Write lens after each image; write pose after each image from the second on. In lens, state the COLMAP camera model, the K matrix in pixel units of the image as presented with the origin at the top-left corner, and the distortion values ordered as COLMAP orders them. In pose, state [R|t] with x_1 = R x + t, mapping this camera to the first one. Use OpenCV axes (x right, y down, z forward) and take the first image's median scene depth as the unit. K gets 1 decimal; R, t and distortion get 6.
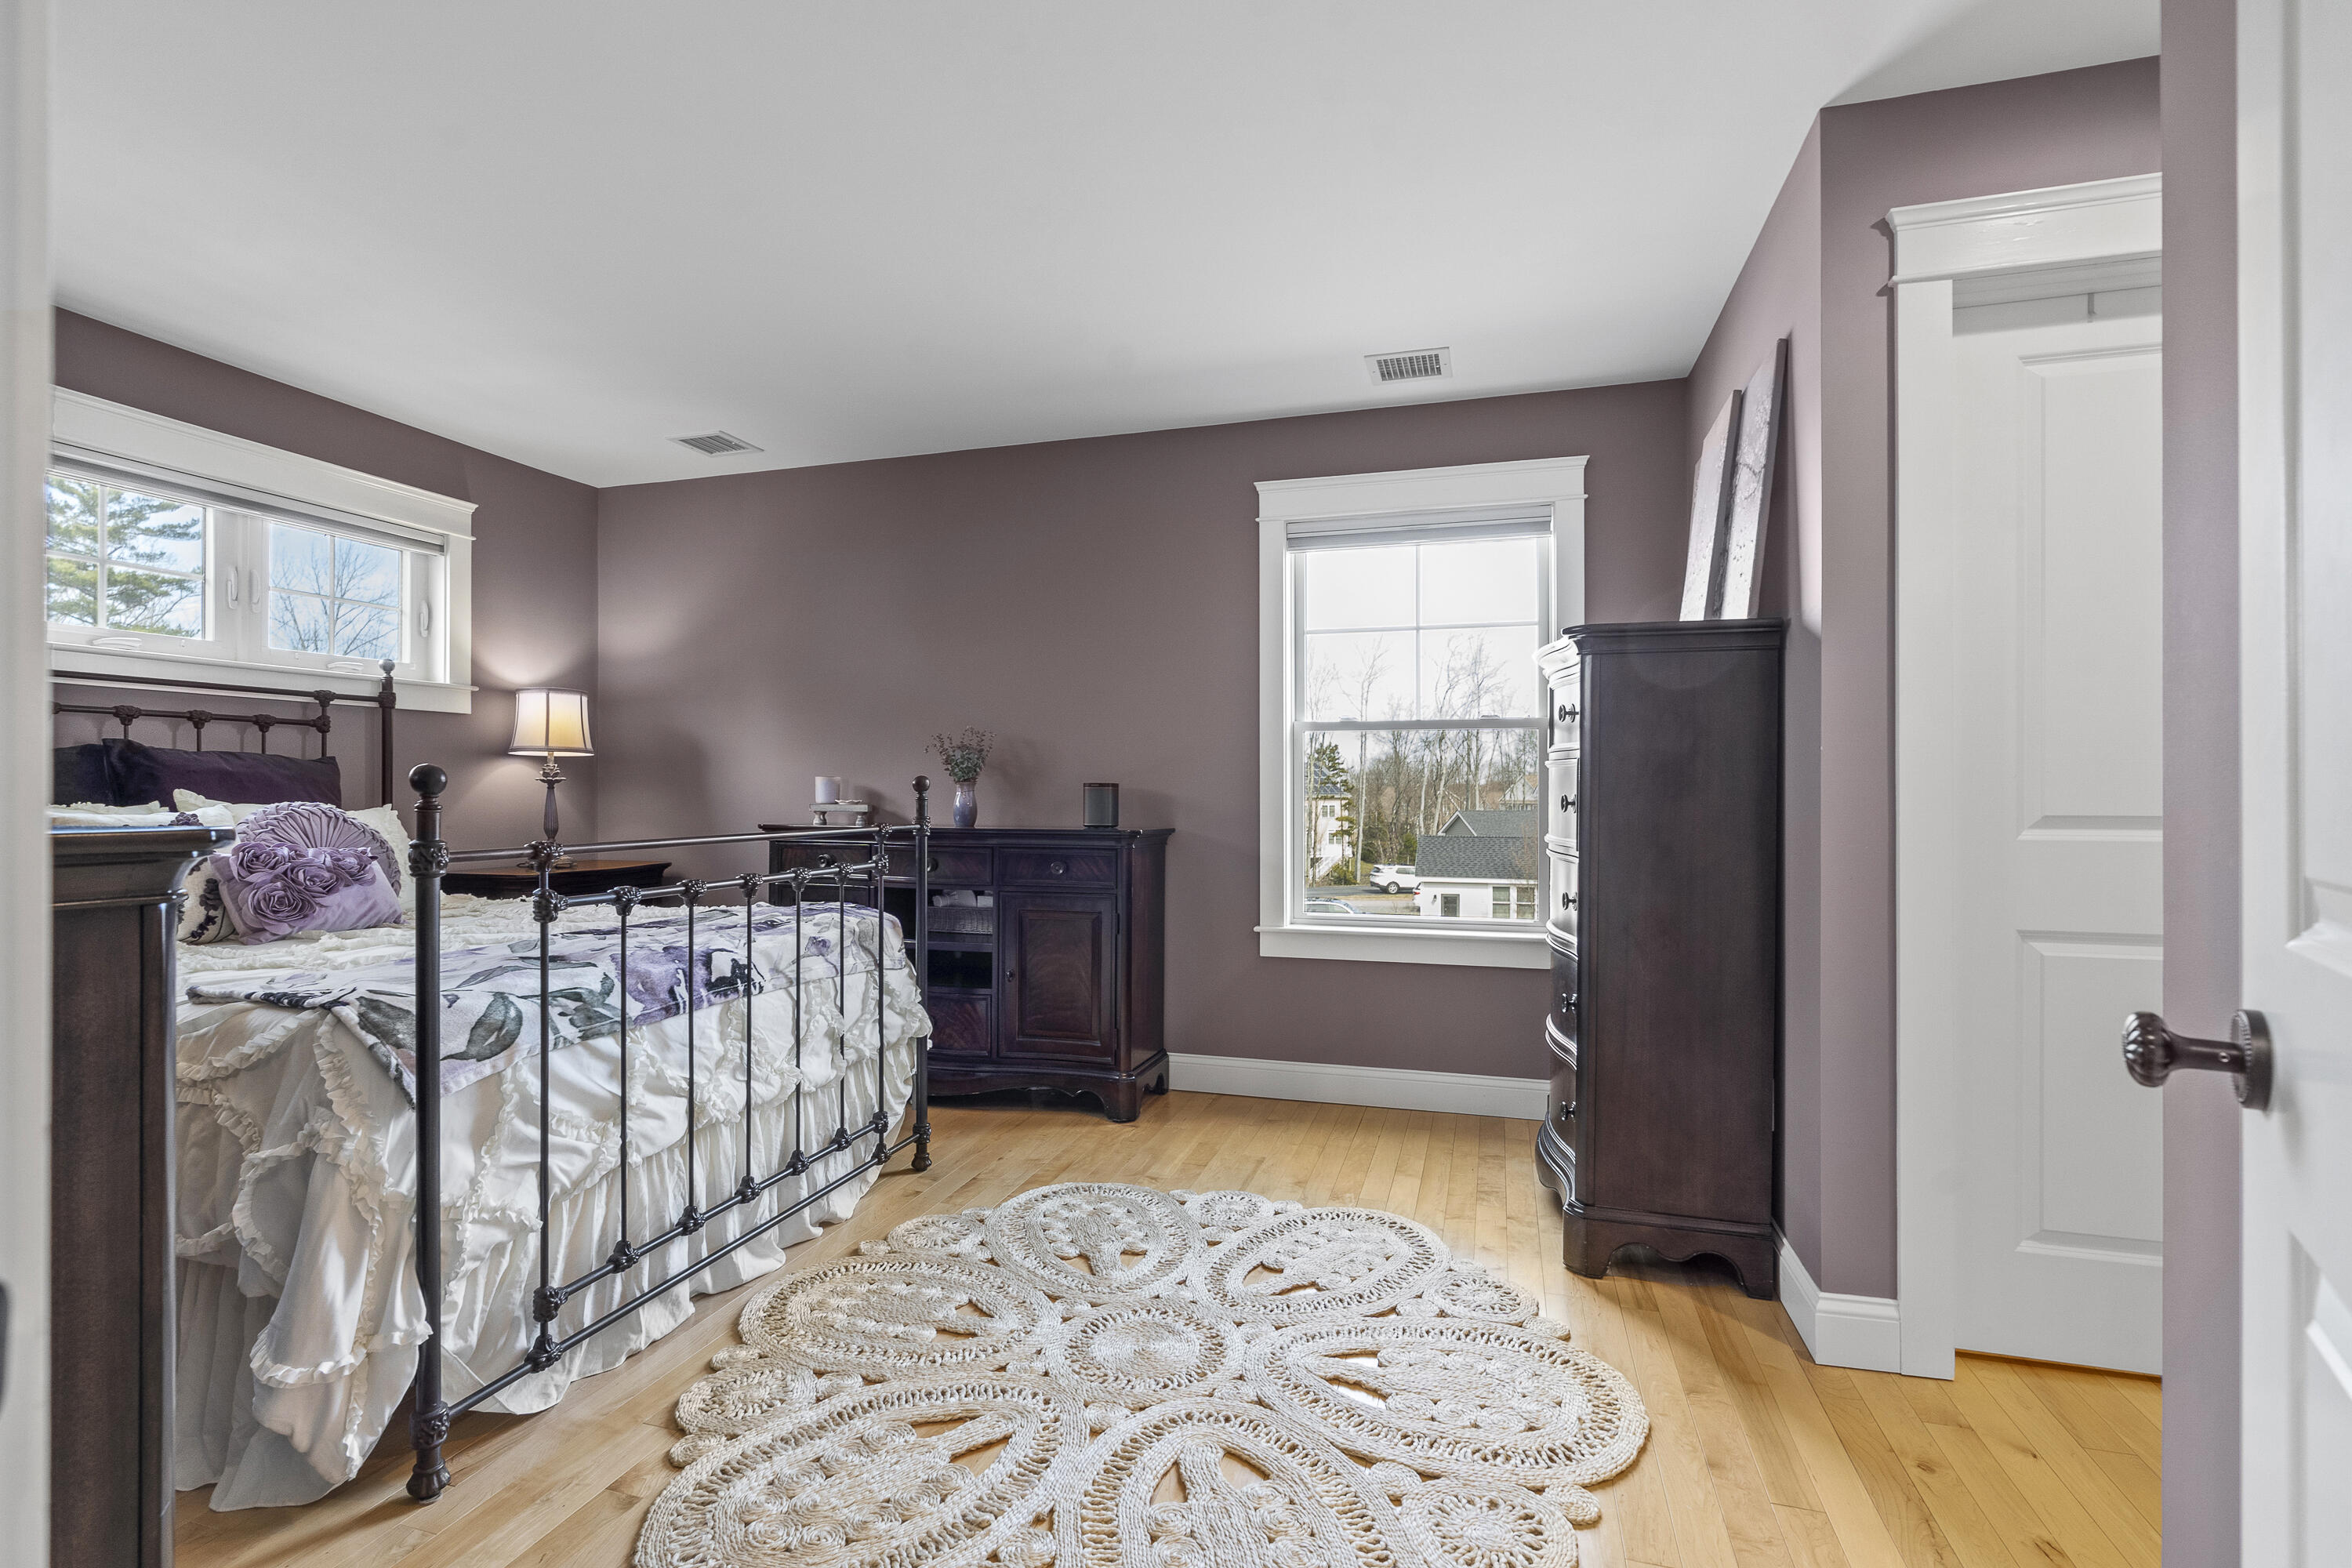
lens RADIAL K [[1082.1, 0, 1176.0], [0, 1082.1, 784.0], [0, 0, 1]] dist [-0.001849, -0.000015]
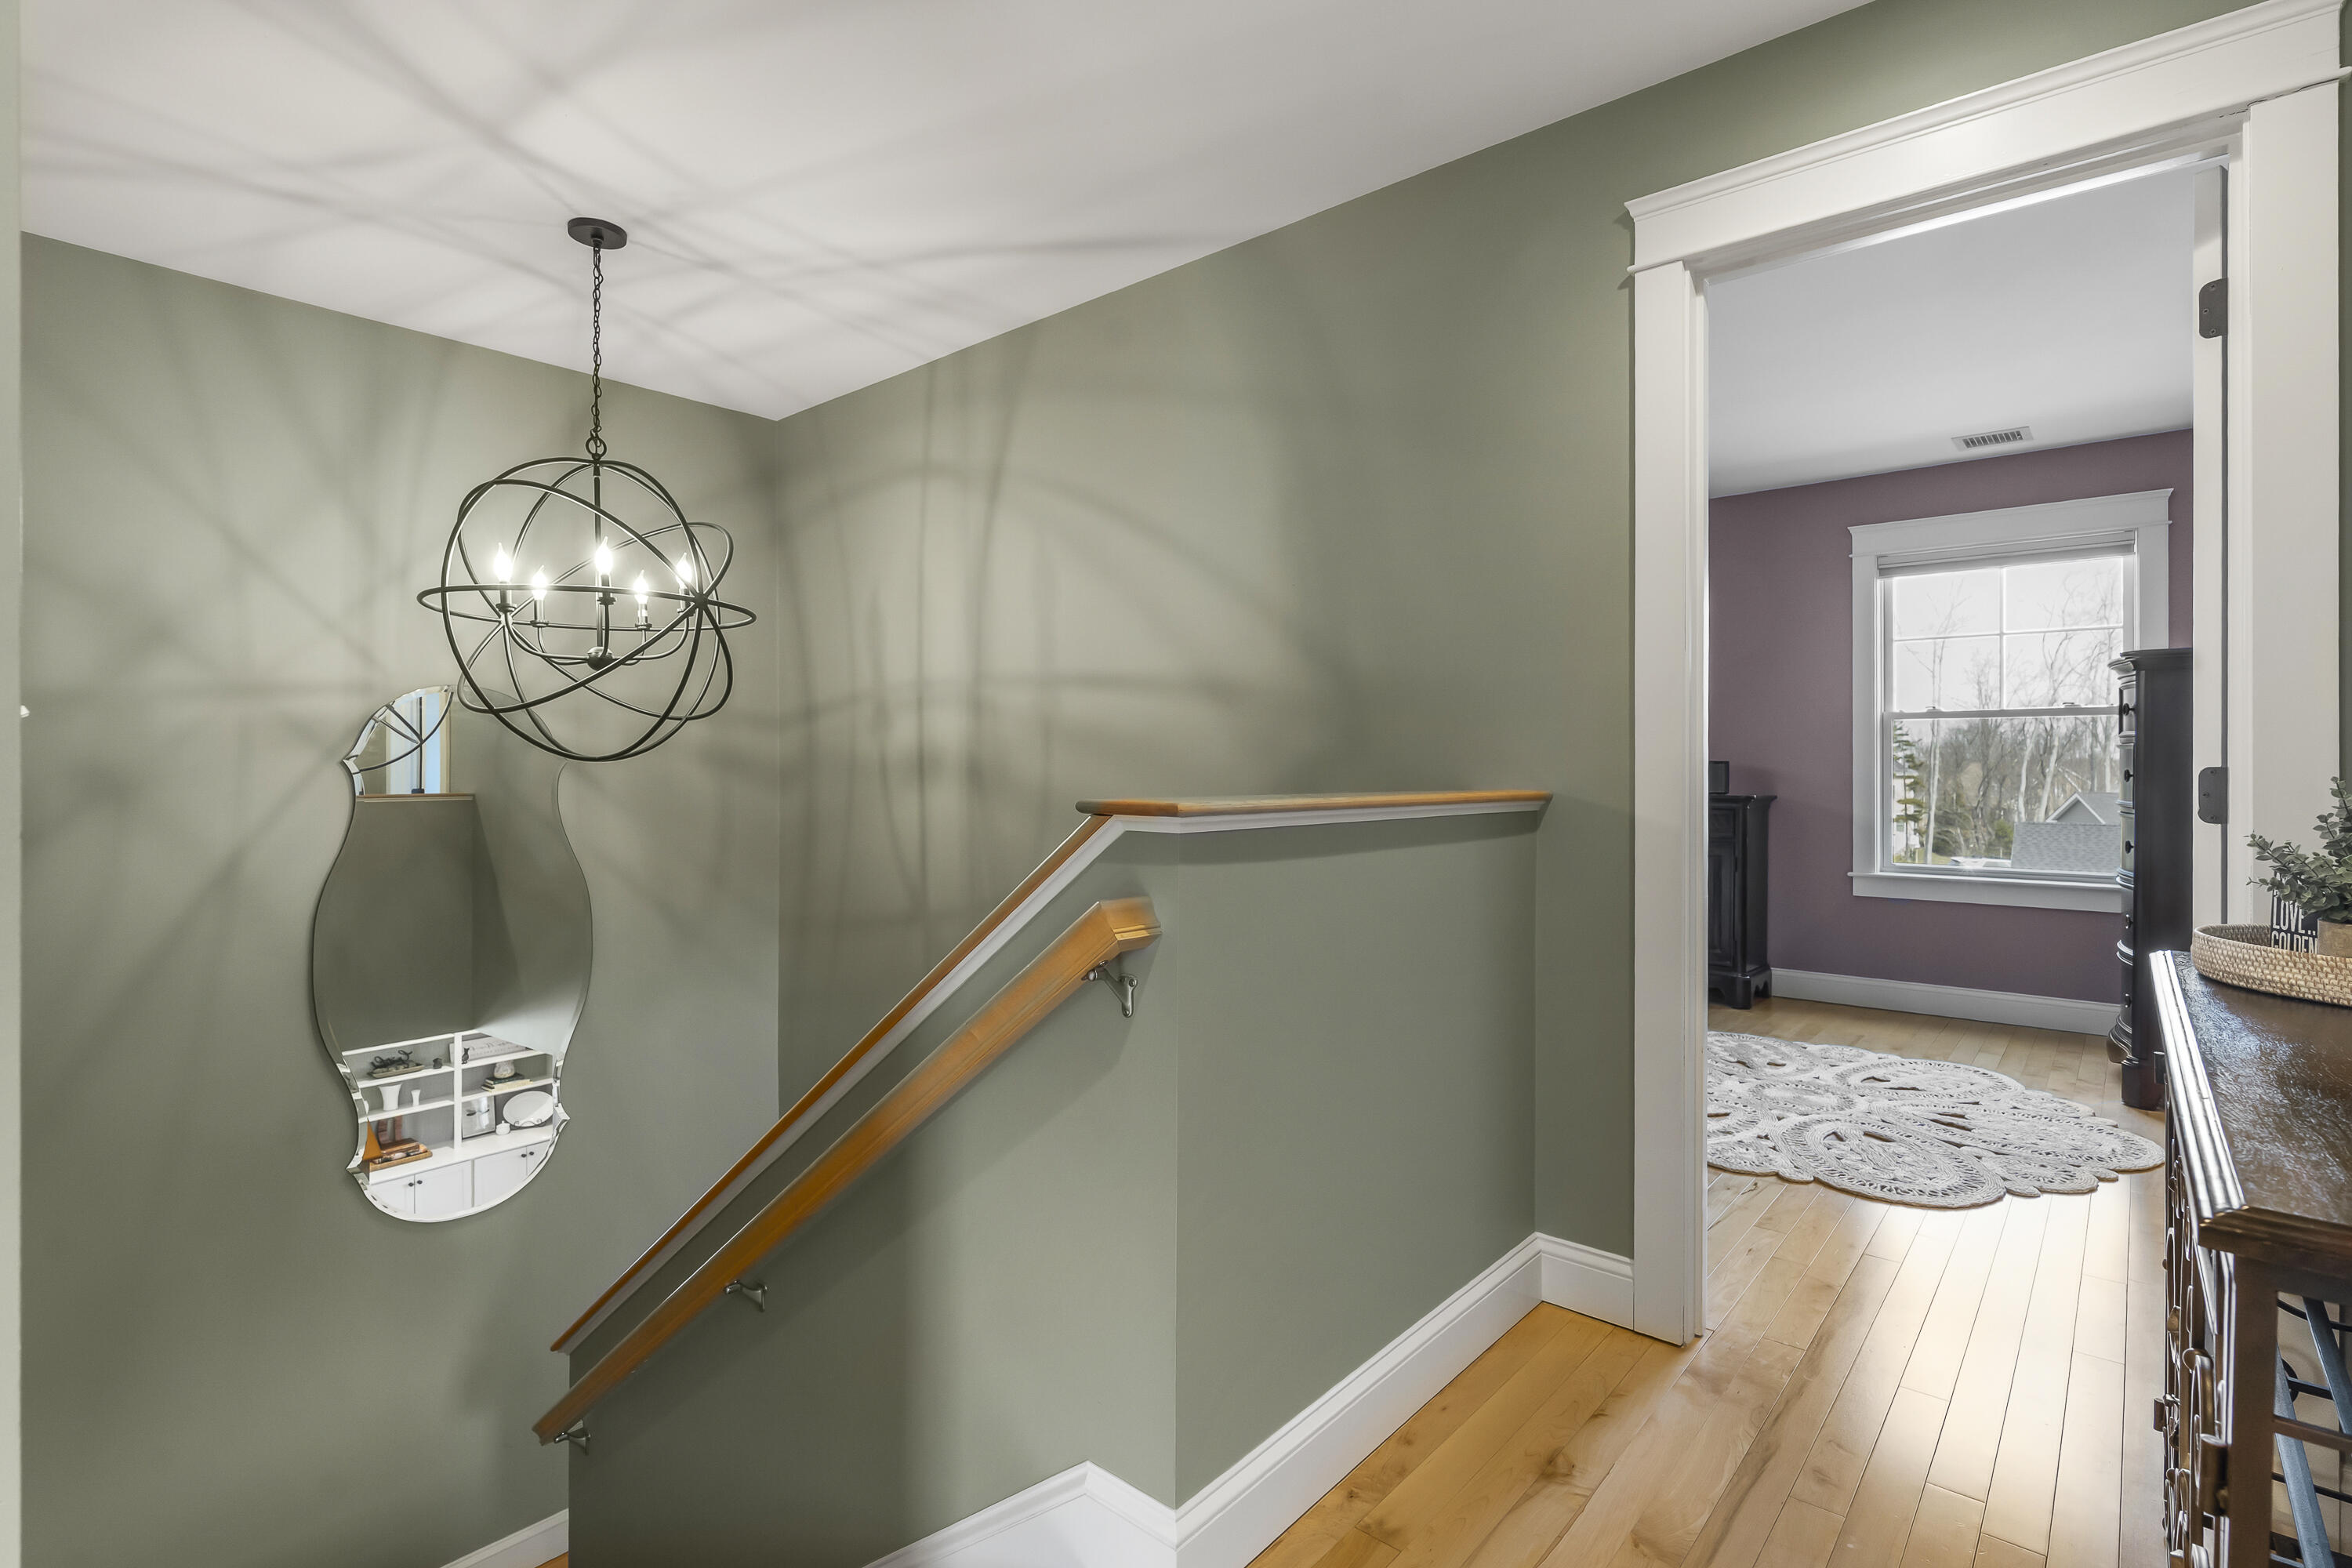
lens RADIAL K [[1121.1, 0, 1177.6], [0, 1121.1, 773.6], [0, 0, 1]] dist [-0.004542, 0.000930]
pose [[0.911554, -0.000702, -0.411181, -0.141801], [0.004987, 0.999944, 0.009347, -0.002999], [0.411151, -0.010571, 0.911506, -0.717322]]
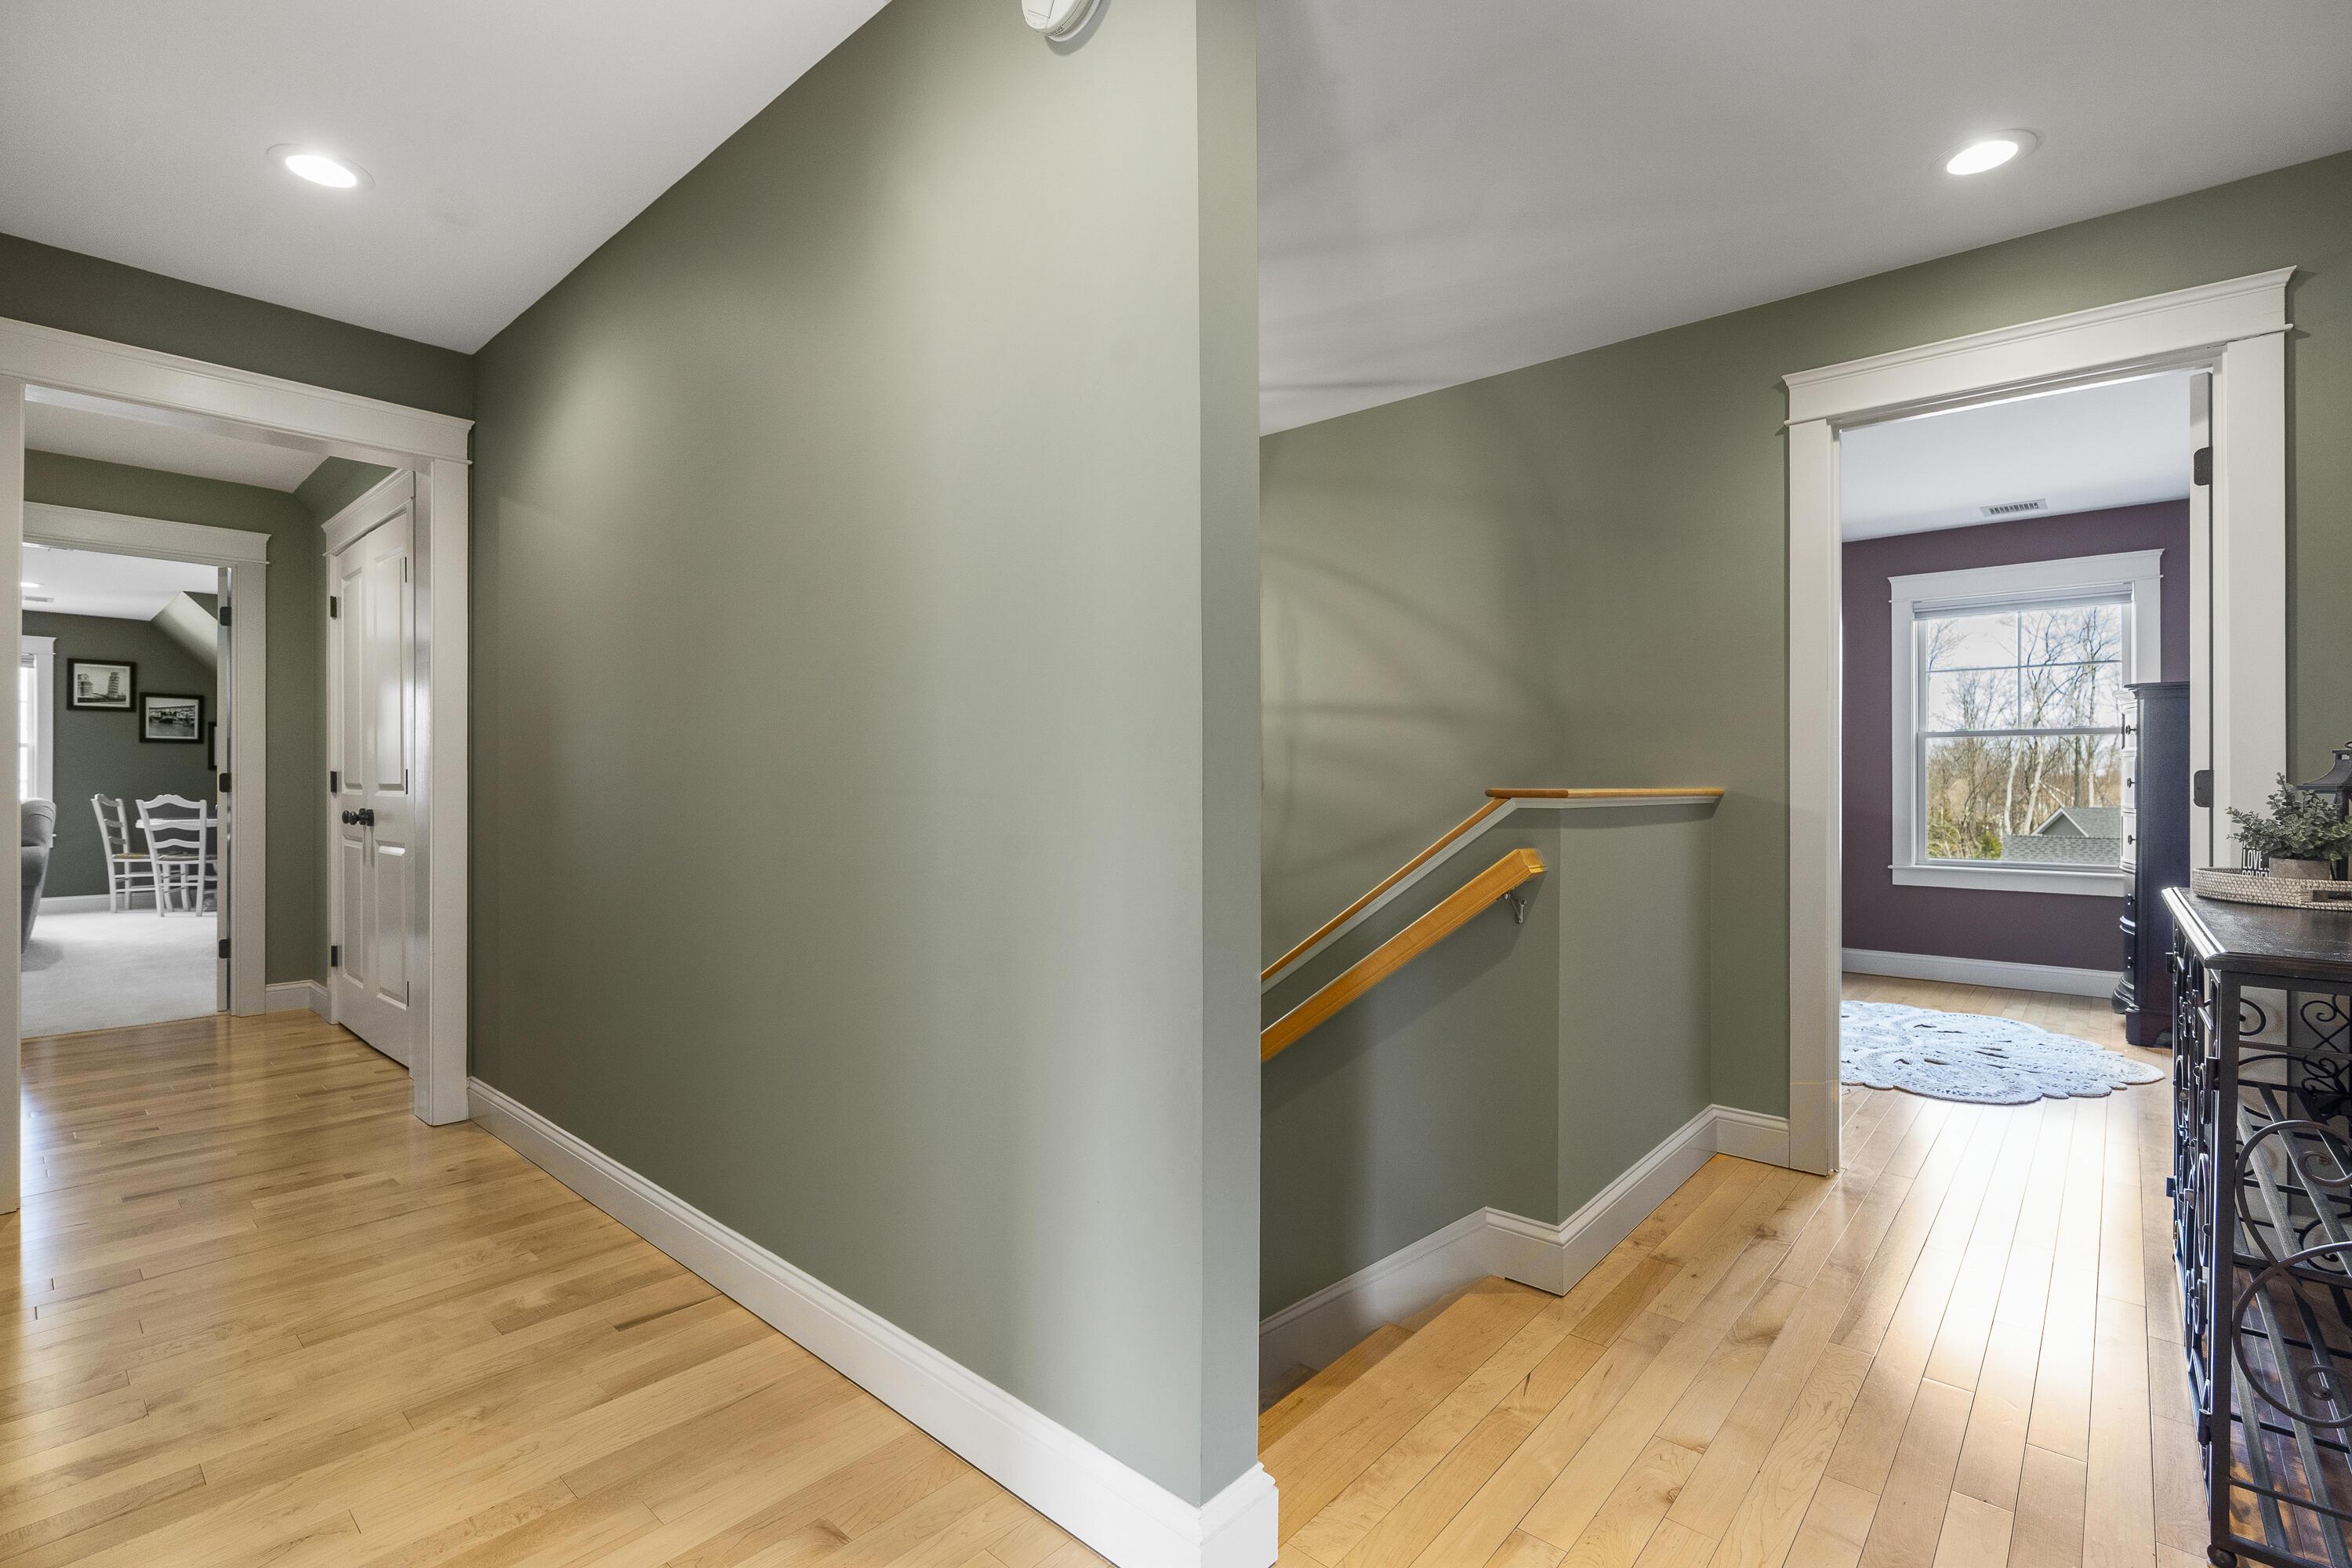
lens RADIAL K [[1068.7, 0, 1174.2], [0, 1068.7, 785.1], [0, 0, 1]] dist [-0.008167, 0.003675]
pose [[0.904669, -0.001384, -0.426112, -0.268047], [0.004183, 0.999975, 0.005632, 0.005637], [0.426094, -0.006877, 0.904653, -1.074980]]
